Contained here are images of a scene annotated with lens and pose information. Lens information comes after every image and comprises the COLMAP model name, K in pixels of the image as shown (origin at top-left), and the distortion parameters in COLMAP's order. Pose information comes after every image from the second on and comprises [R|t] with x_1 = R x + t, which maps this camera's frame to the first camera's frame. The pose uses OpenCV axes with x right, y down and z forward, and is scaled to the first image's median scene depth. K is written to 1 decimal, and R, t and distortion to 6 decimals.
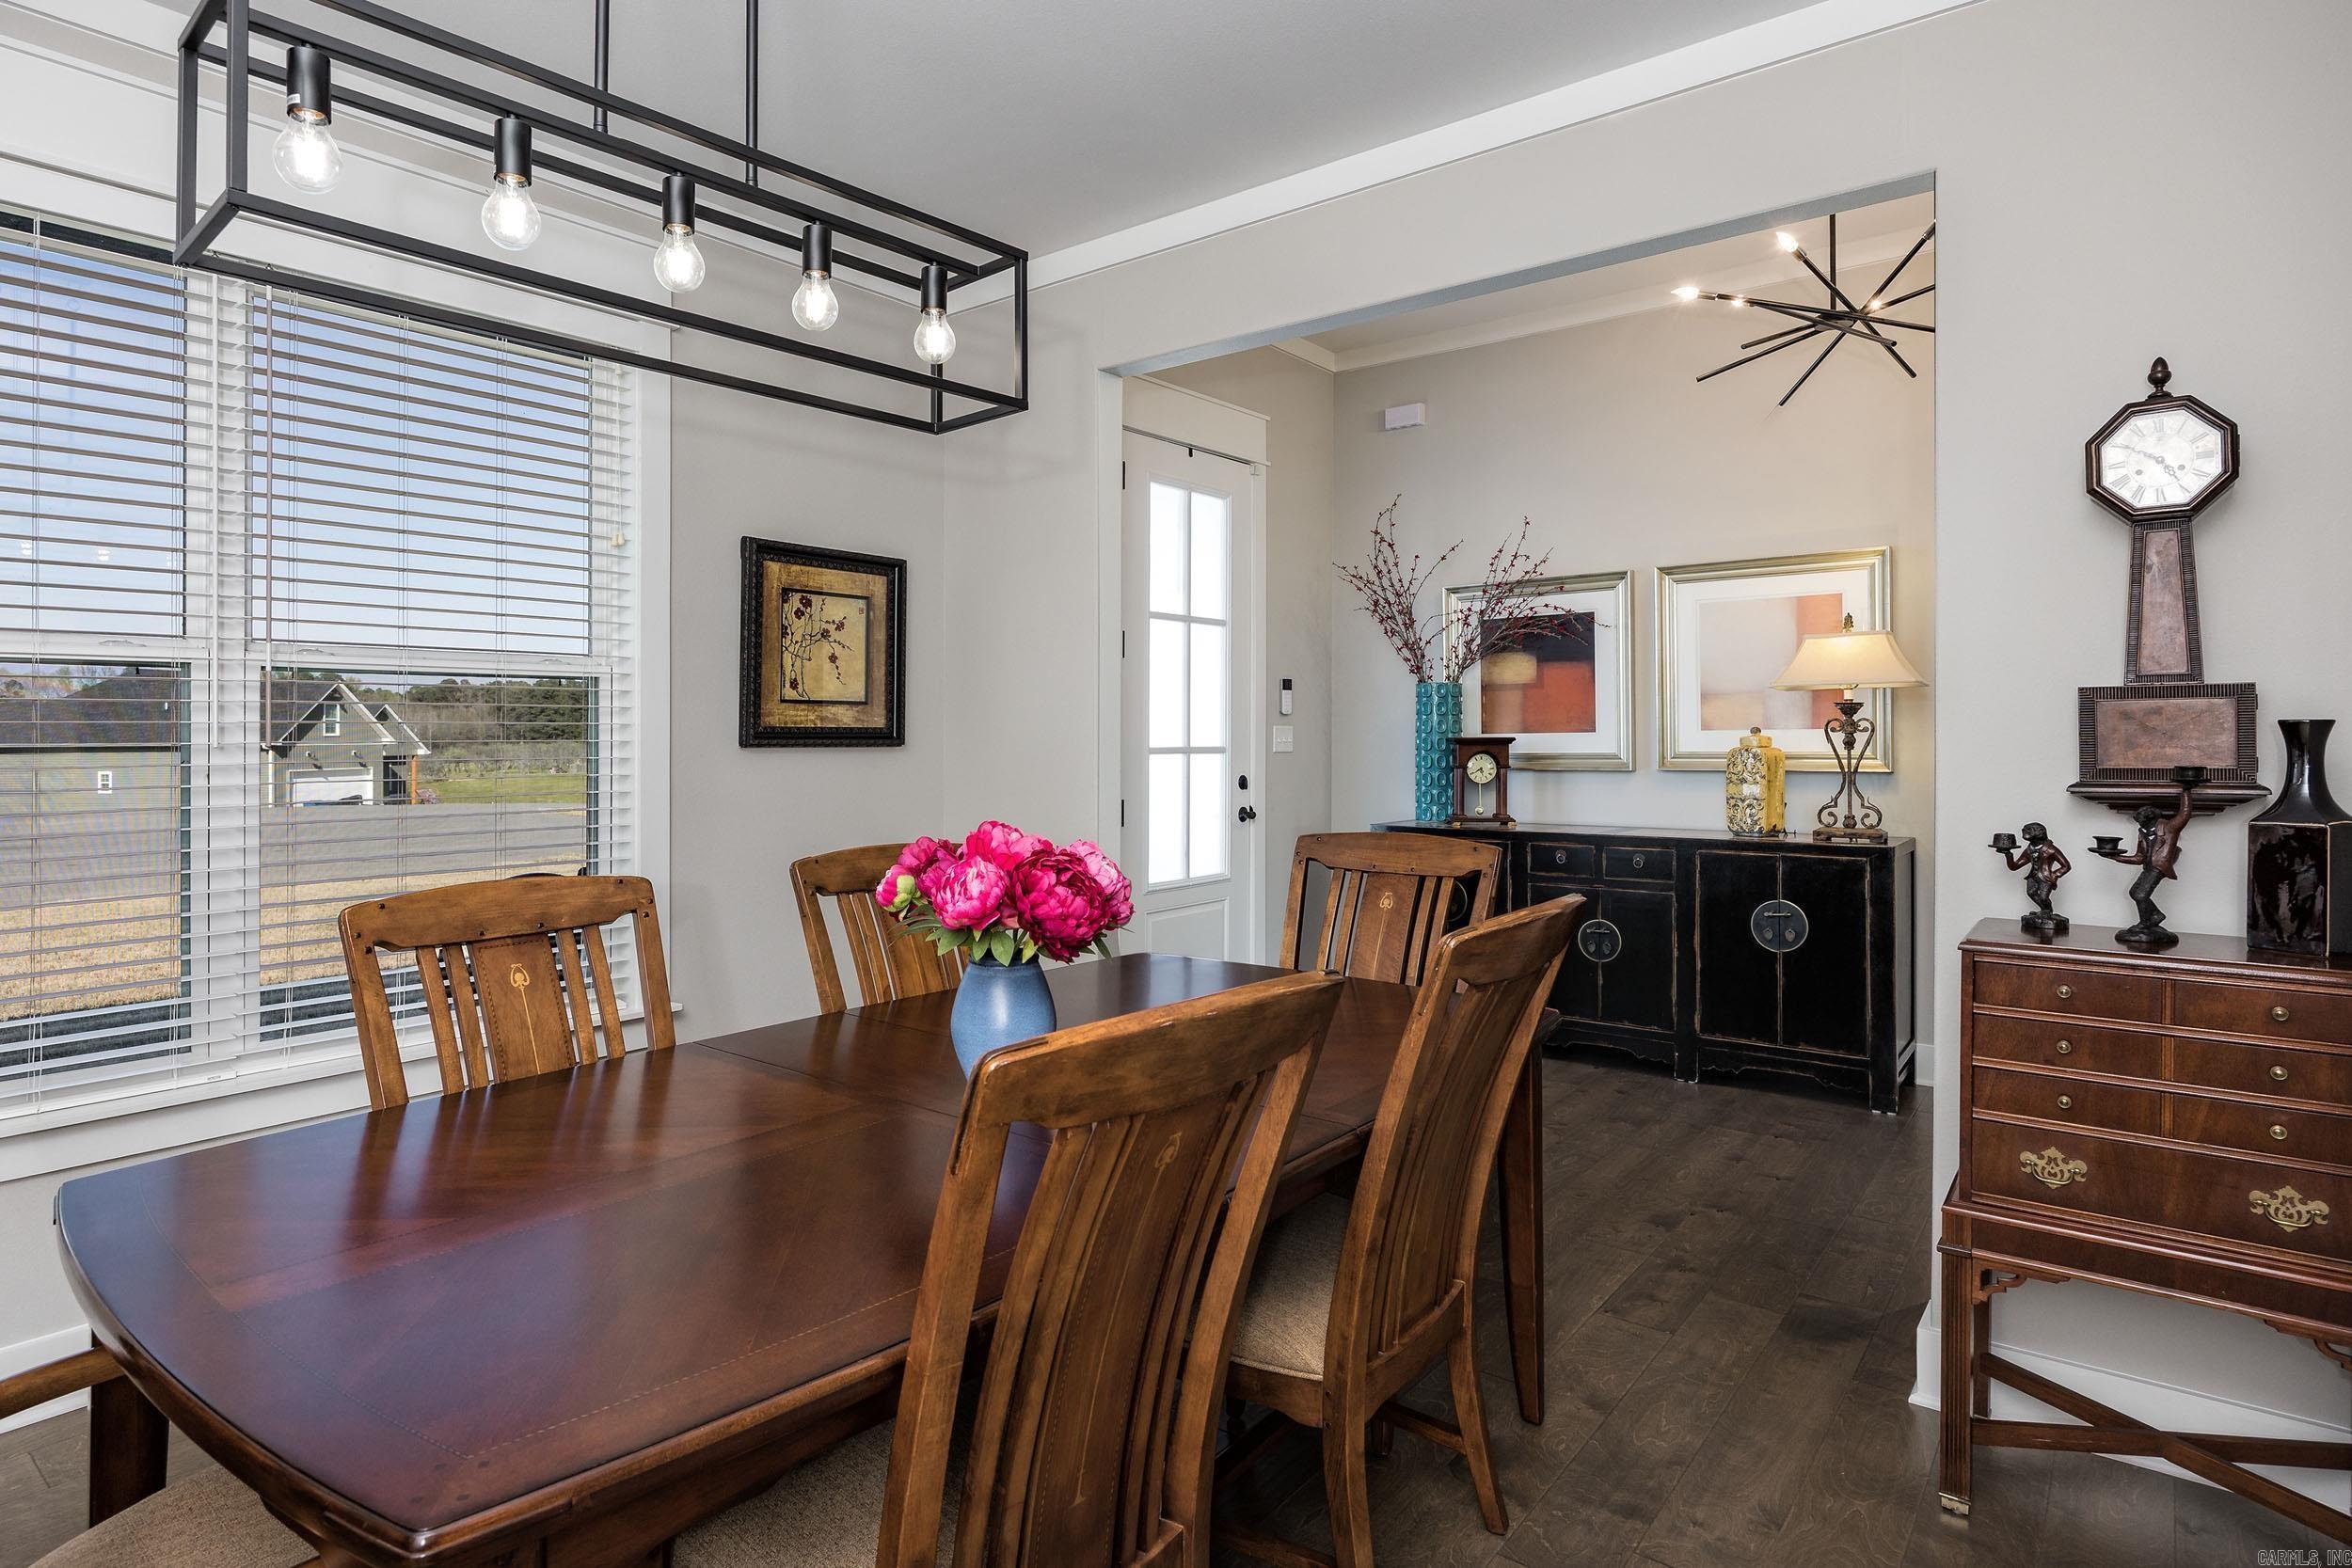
lens RADIAL K [[1267.5, 0, 1109.4], [0, 1267.5, 733.5], [0, 0, 1]] dist [-0.029143, -0.000396]
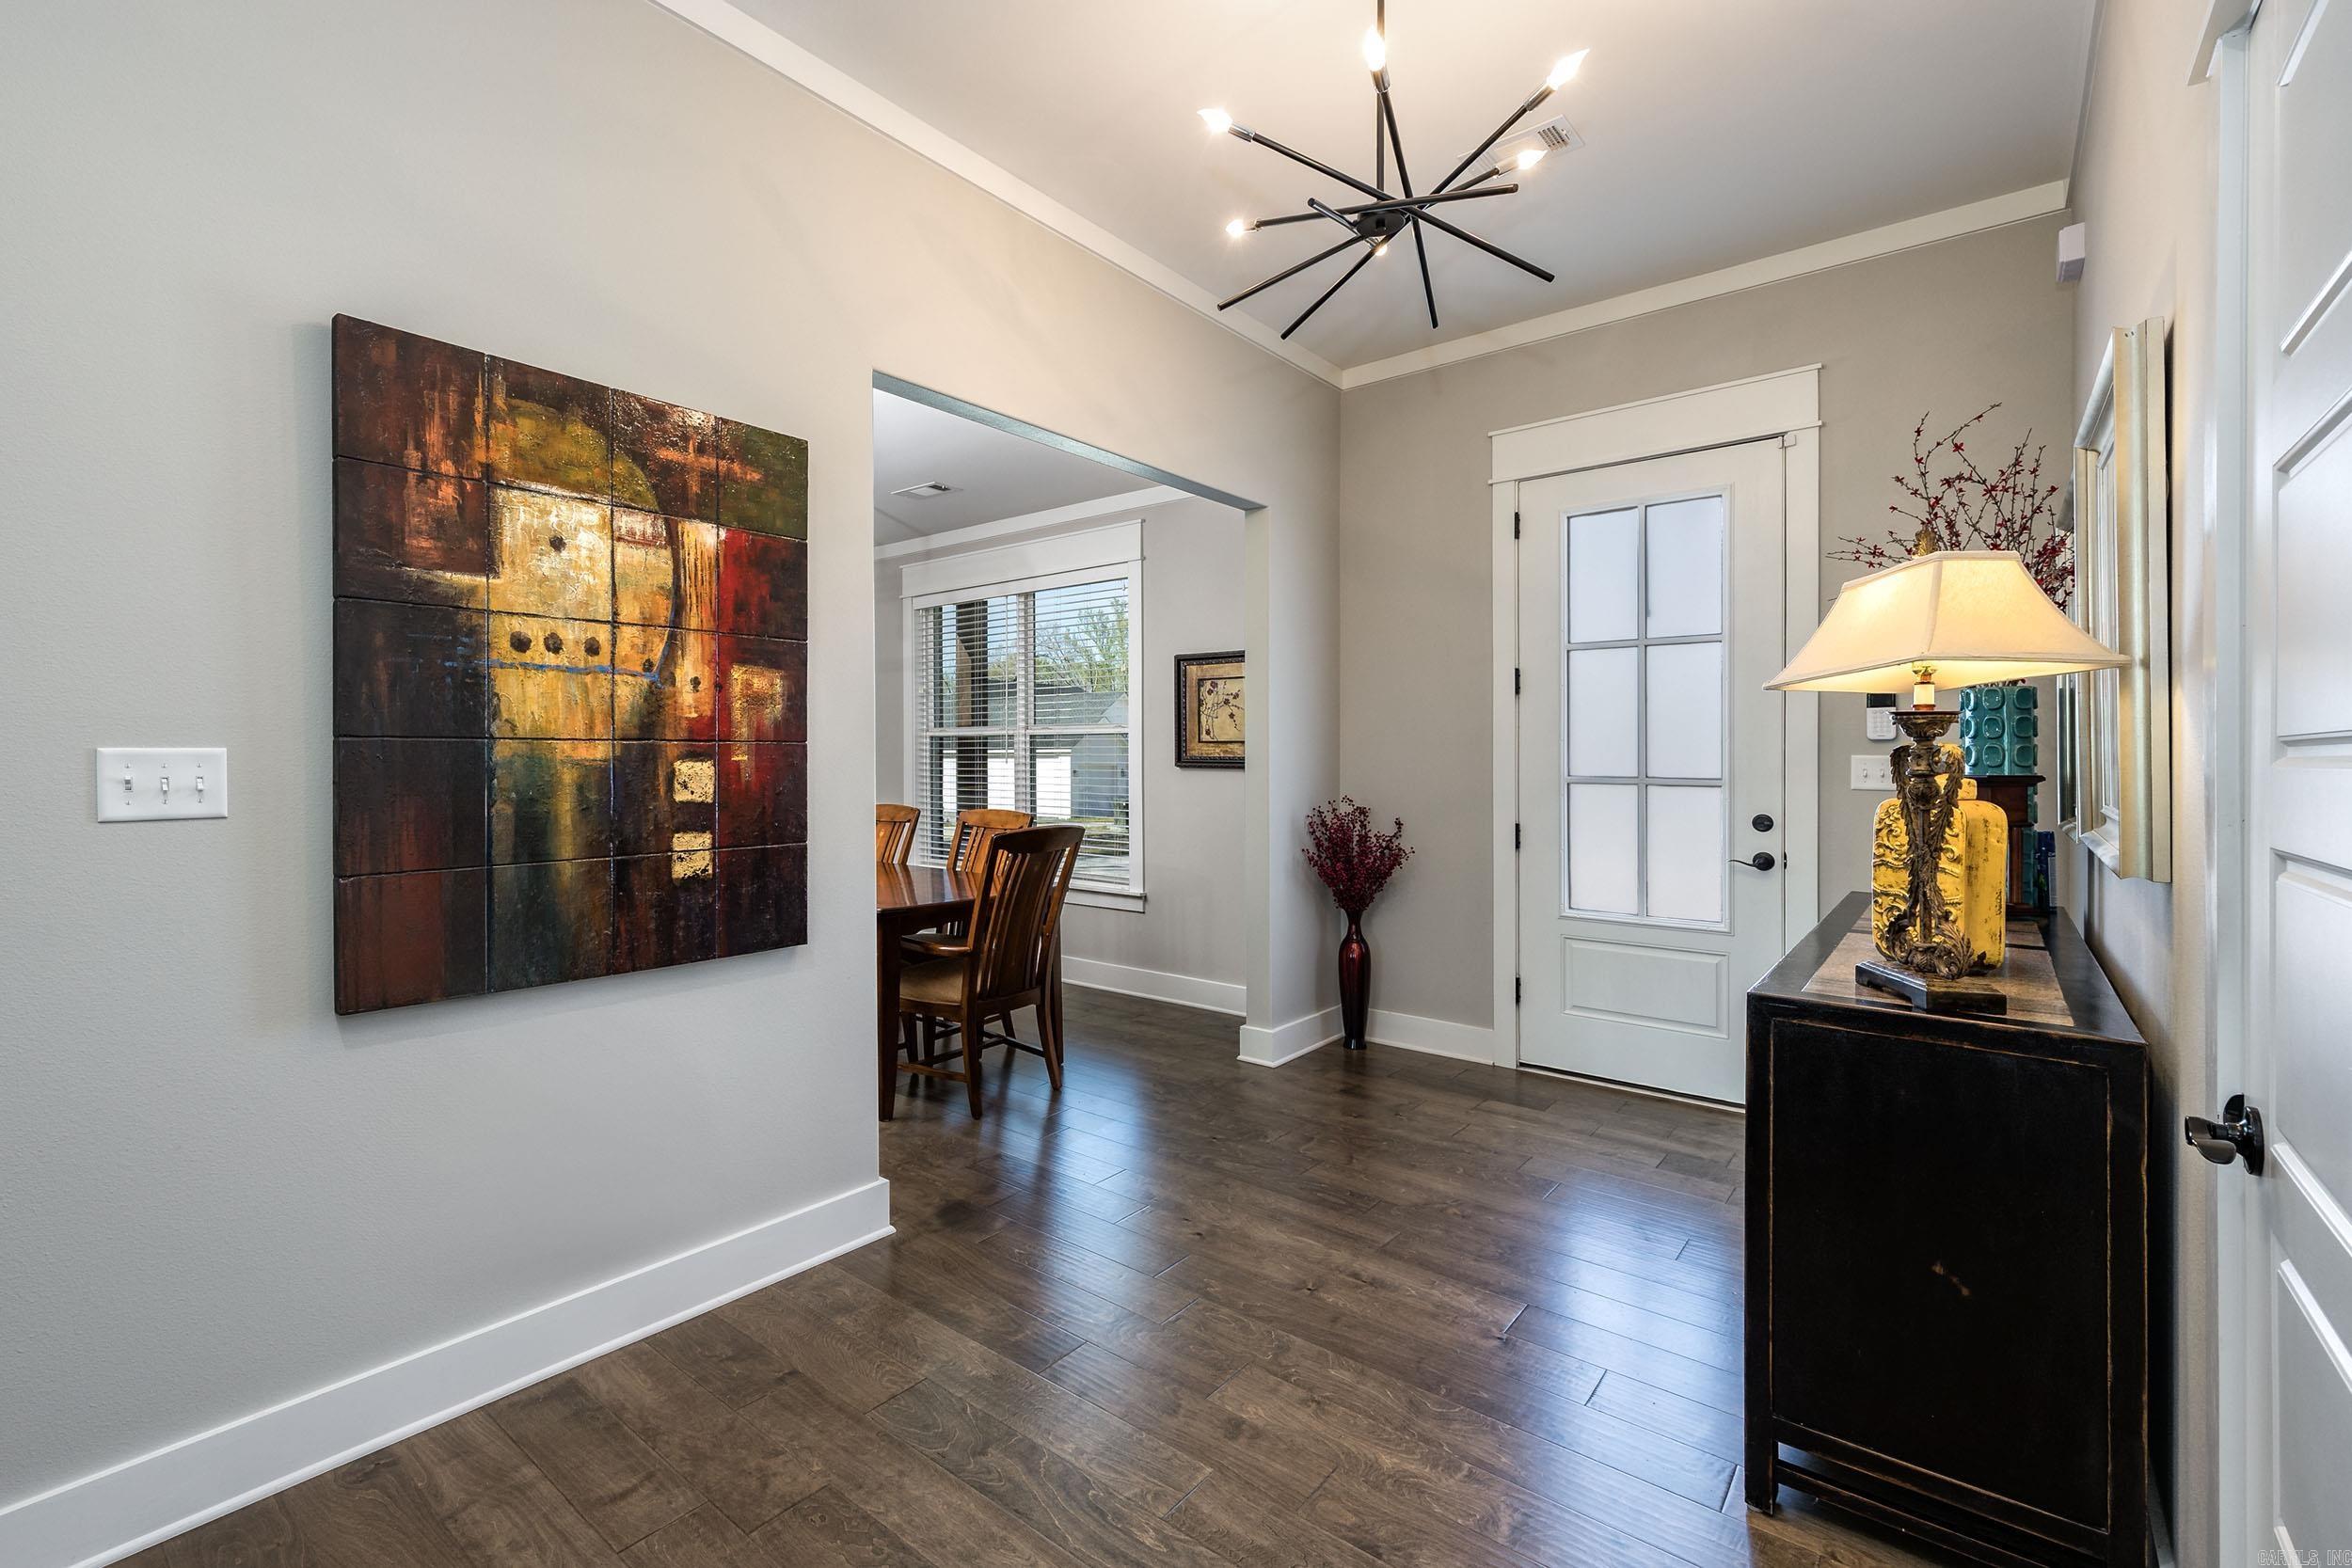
lens RADIAL K [[1034.3, 0, 1048.2], [0, 1034.3, 770.2], [0, 0, 1]] dist [0.002700, -0.001218]
pose [[-0.032429, 0.016892, -0.999331, 1.168613], [-0.003296, 0.999850, 0.017007, -0.009492], [0.999469, 0.003845, -0.032369, 0.796622]]
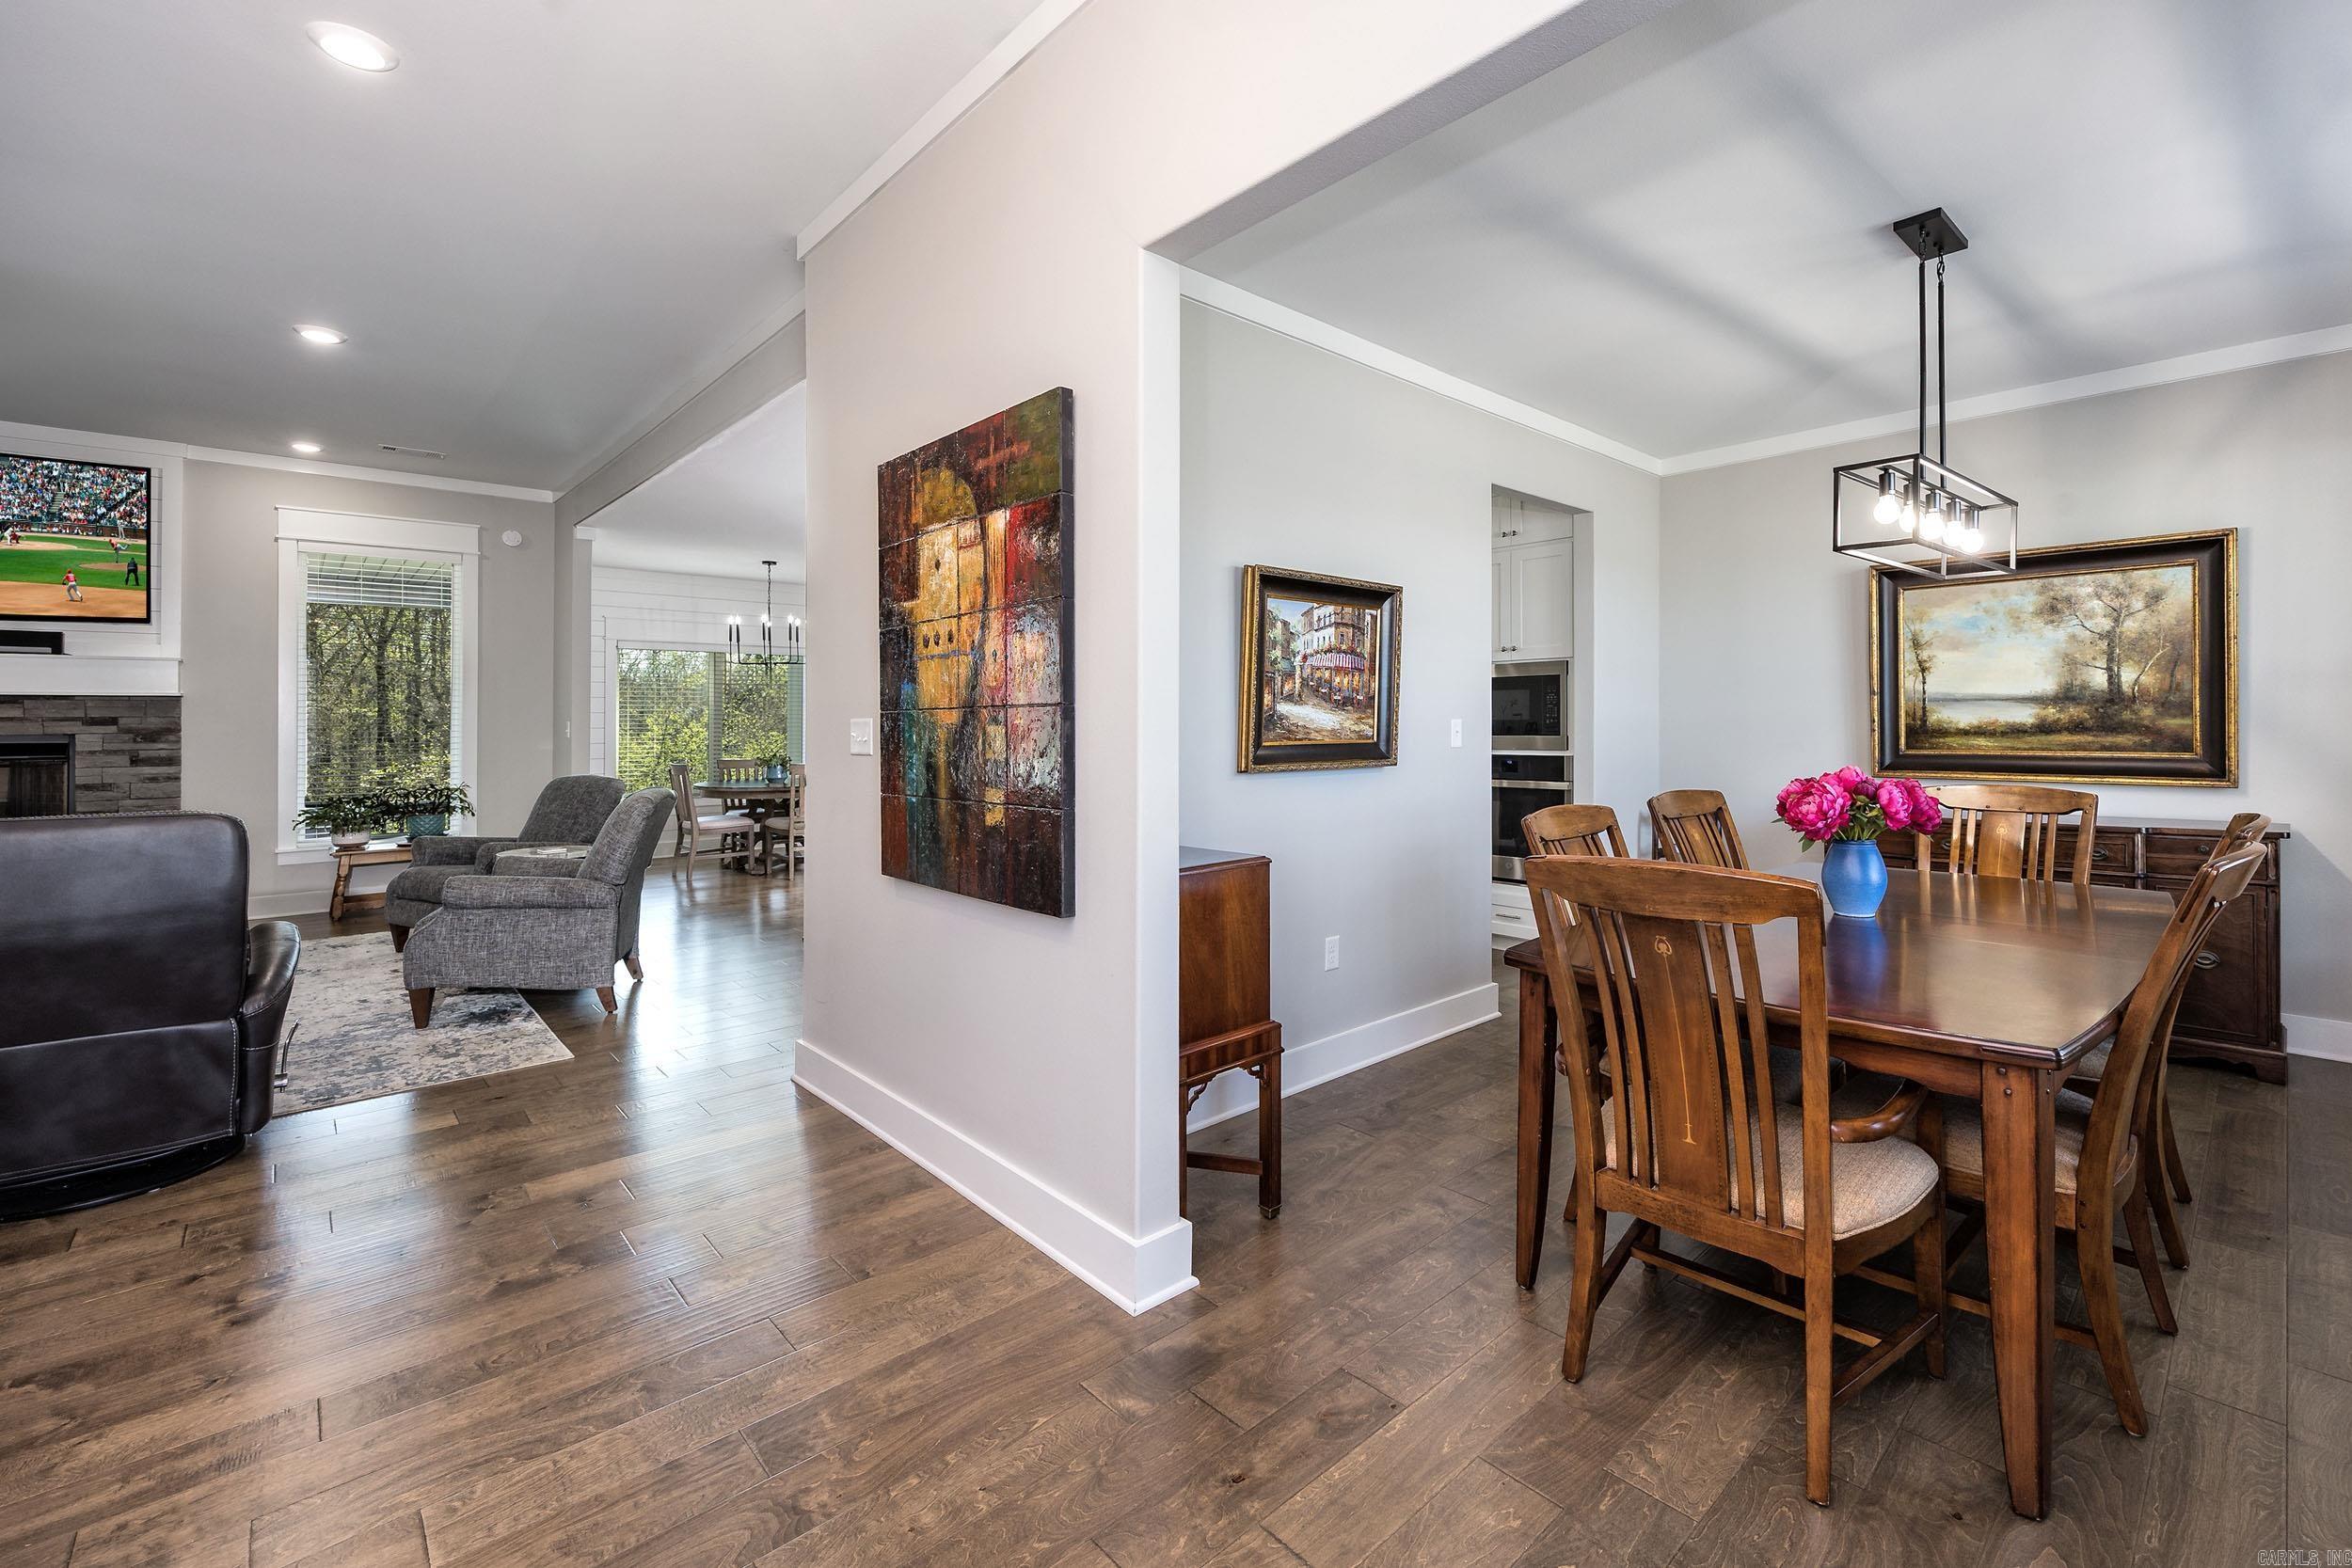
lens RADIAL K [[1021.5, 0, 1253.0], [0, 1021.5, 717.6], [0, 0, 1]] dist [0.004361, 0.000218]
pose [[-0.994224, 0.011968, 0.106659, 0.299338], [0.011444, 0.999919, -0.005522, -0.002421], [-0.106717, -0.004270, -0.994280, 1.238037]]
